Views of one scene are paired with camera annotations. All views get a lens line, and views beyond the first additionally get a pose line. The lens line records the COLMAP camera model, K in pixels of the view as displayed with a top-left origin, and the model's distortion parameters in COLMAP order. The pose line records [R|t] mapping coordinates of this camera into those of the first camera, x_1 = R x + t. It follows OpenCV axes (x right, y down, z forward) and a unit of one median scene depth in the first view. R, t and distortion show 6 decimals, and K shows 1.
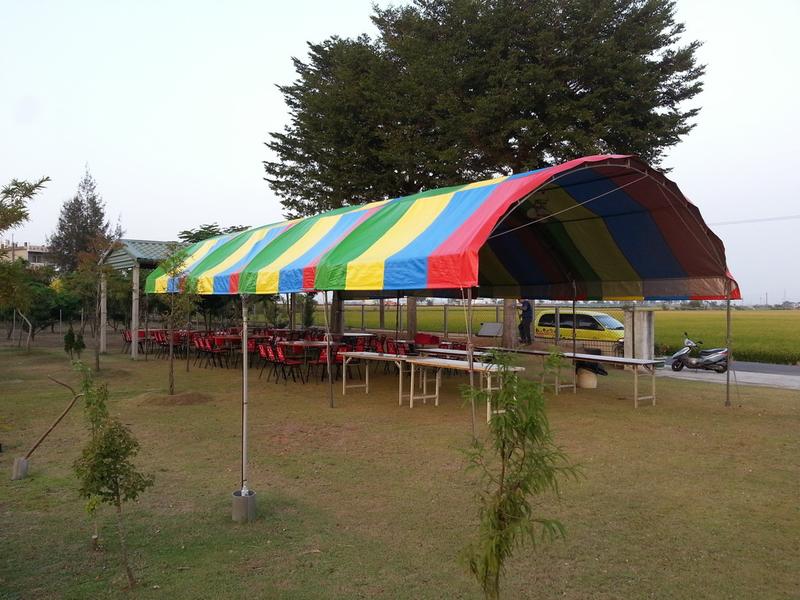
lens RADIAL K [[639.9, 0, 400.0], [0, 639.9, 300.0], [0, 0, 1]] dist [0.083534, -0.139641]
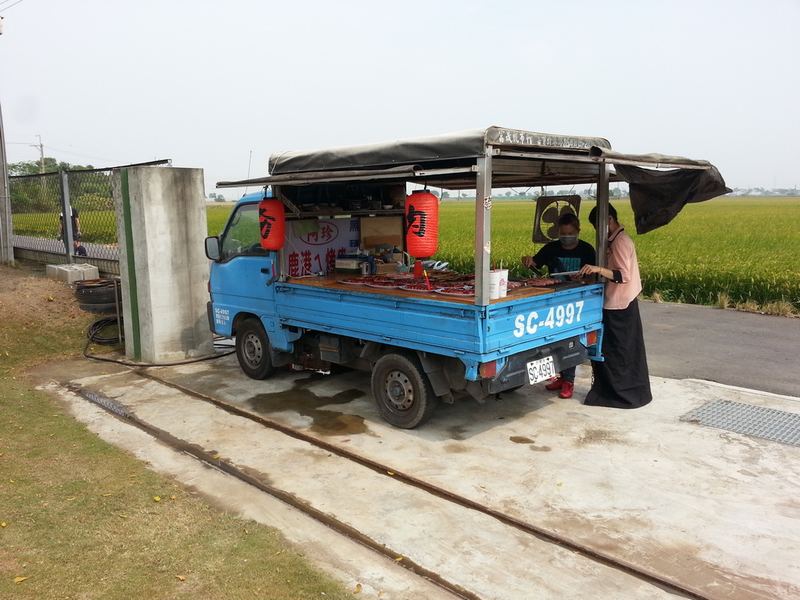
lens RADIAL K [[639.9, 0, 400.0], [0, 639.9, 300.0], [0, 0, 1]] dist [0.083534, -0.139641]
pose [[0.994479, -0.035654, 0.098698, 0.471244], [0.019273, 0.986570, 0.162199, 0.031938], [-0.103155, -0.159401, 0.981810, 0.699002]]
